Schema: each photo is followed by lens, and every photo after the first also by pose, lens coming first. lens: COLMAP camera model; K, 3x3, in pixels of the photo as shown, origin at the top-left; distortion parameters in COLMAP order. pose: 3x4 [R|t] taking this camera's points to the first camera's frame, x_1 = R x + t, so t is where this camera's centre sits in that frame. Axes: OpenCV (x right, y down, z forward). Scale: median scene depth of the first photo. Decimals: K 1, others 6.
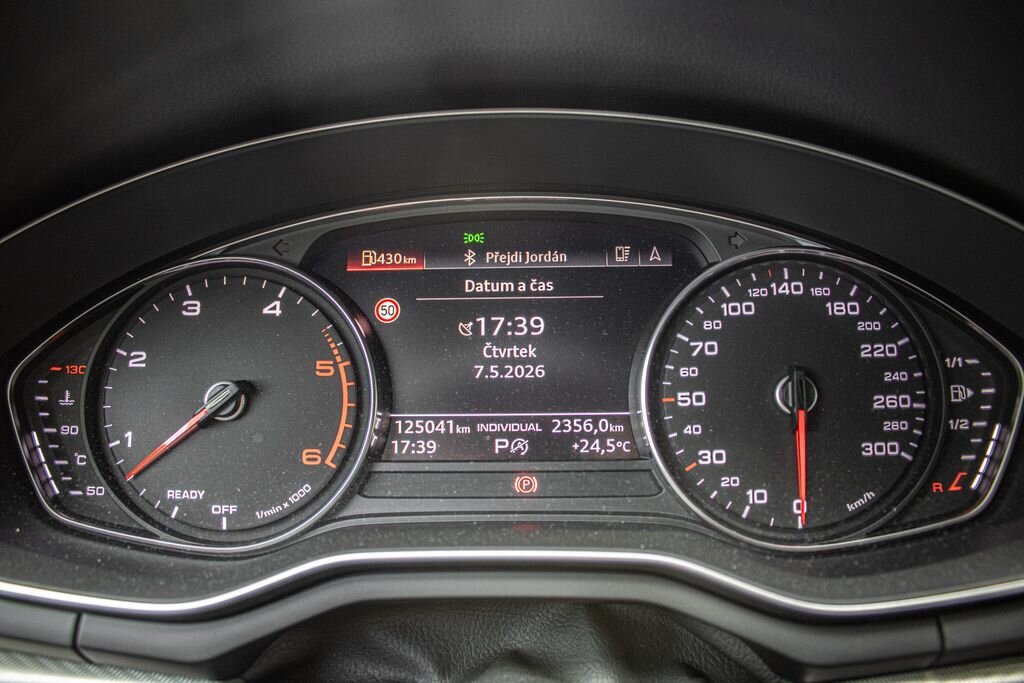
lens RADIAL K [[833.9, 0, 512.0], [0, 833.9, 341.5], [0, 0, 1]] dist [-0.159904, 0.119918]
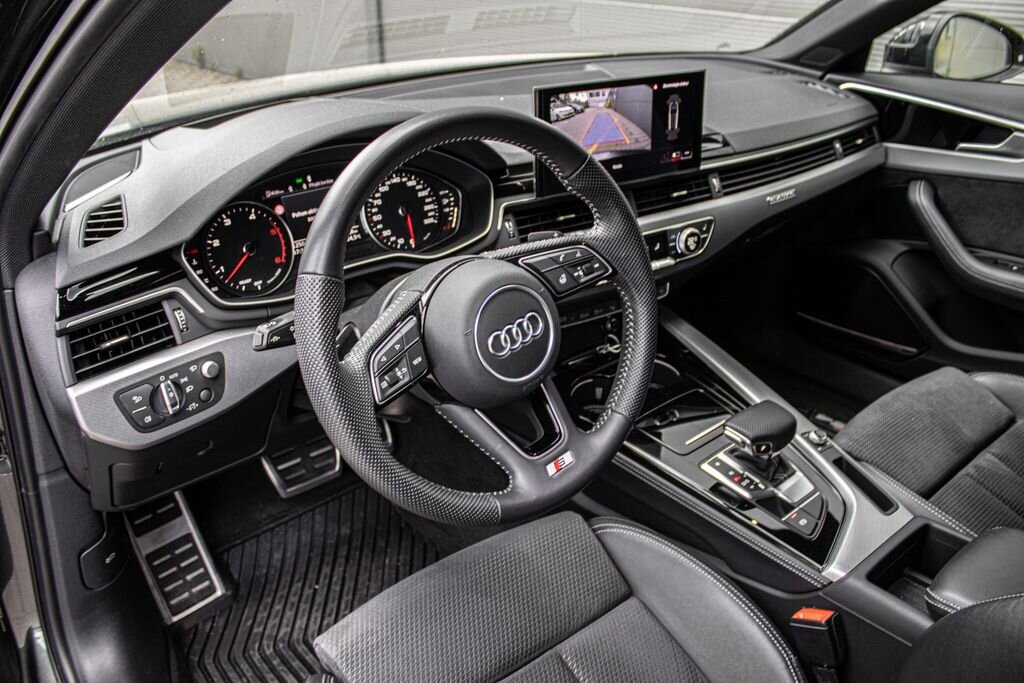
lens RADIAL K [[833.9, 0, 512.0], [0, 833.9, 341.5], [0, 0, 1]] dist [-0.159904, 0.119918]
pose [[0.762991, -0.280975, 0.582149, -1.493401], [0.148636, 0.952718, 0.265022, -0.266686], [-0.629088, -0.115681, 0.768678, -2.034673]]
